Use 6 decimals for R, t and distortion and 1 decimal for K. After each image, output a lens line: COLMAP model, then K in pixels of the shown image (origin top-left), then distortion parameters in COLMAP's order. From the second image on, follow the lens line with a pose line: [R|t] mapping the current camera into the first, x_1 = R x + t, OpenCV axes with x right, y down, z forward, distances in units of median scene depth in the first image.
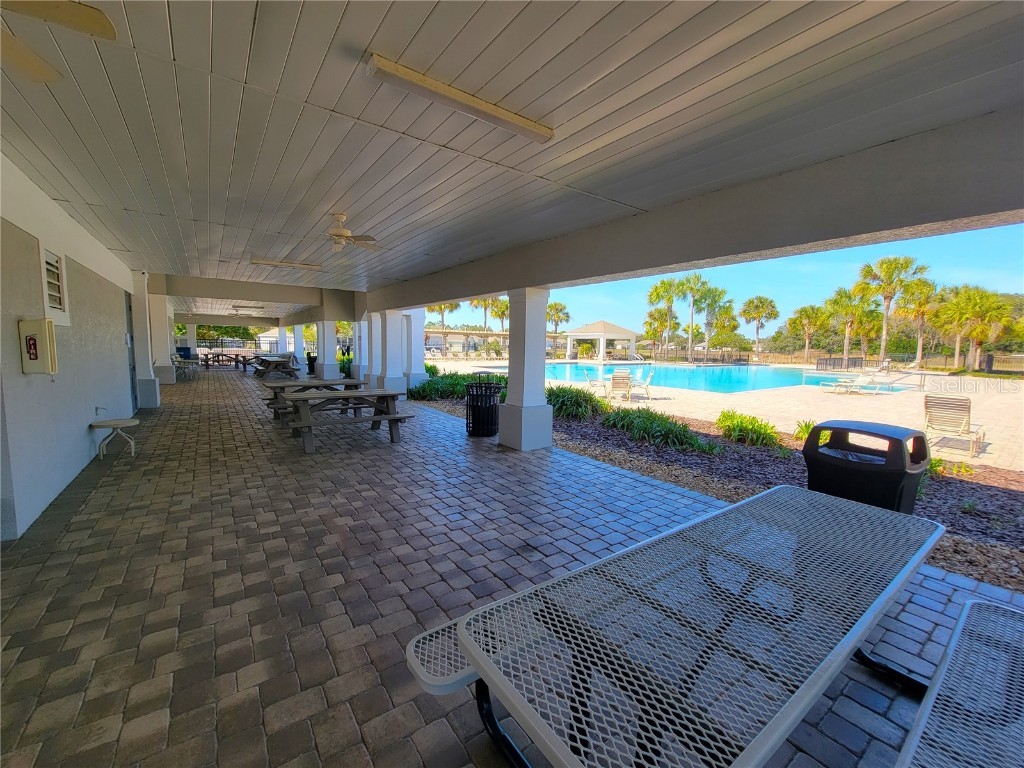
lens RADIAL K [[418.6, 0, 514.6], [0, 418.6, 384.6], [0, 0, 1]] dist [0.000768, 0.000157]
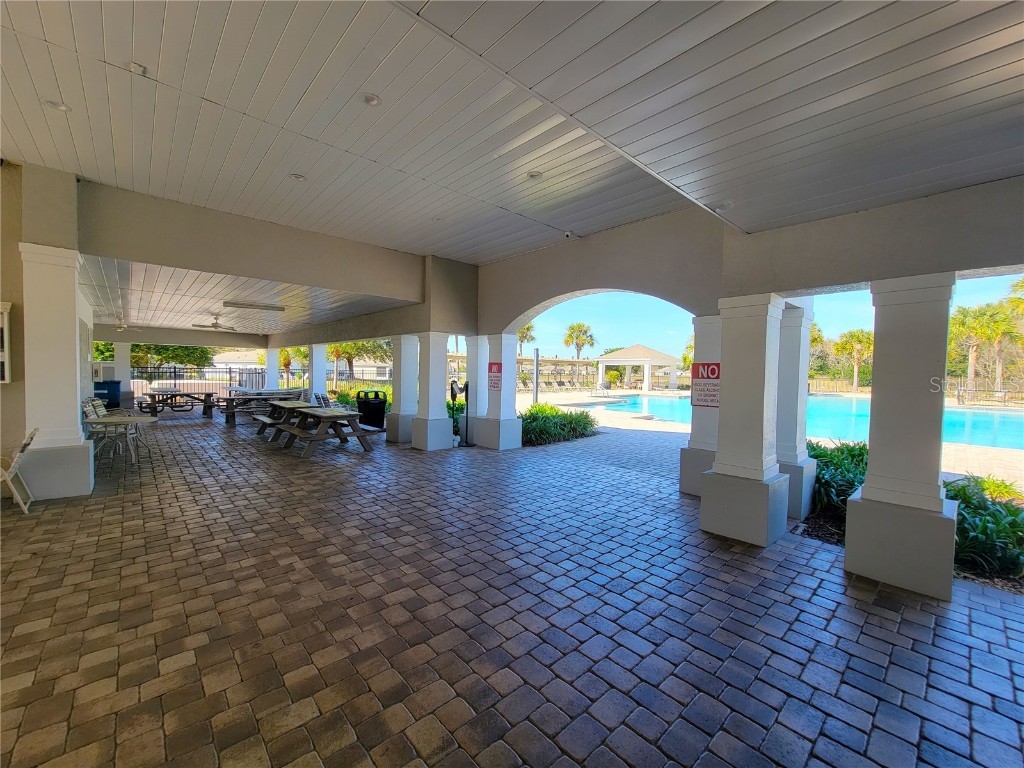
lens RADIAL K [[418.6, 0, 509.1], [0, 418.6, 383.5], [0, 0, 1]] dist [0.000768, 0.000157]
pose [[0.994439, -0.004390, 0.105220, -0.228323], [0.011013, 0.997988, -0.062445, -0.032906], [-0.104734, 0.063257, 0.992486, 0.279984]]
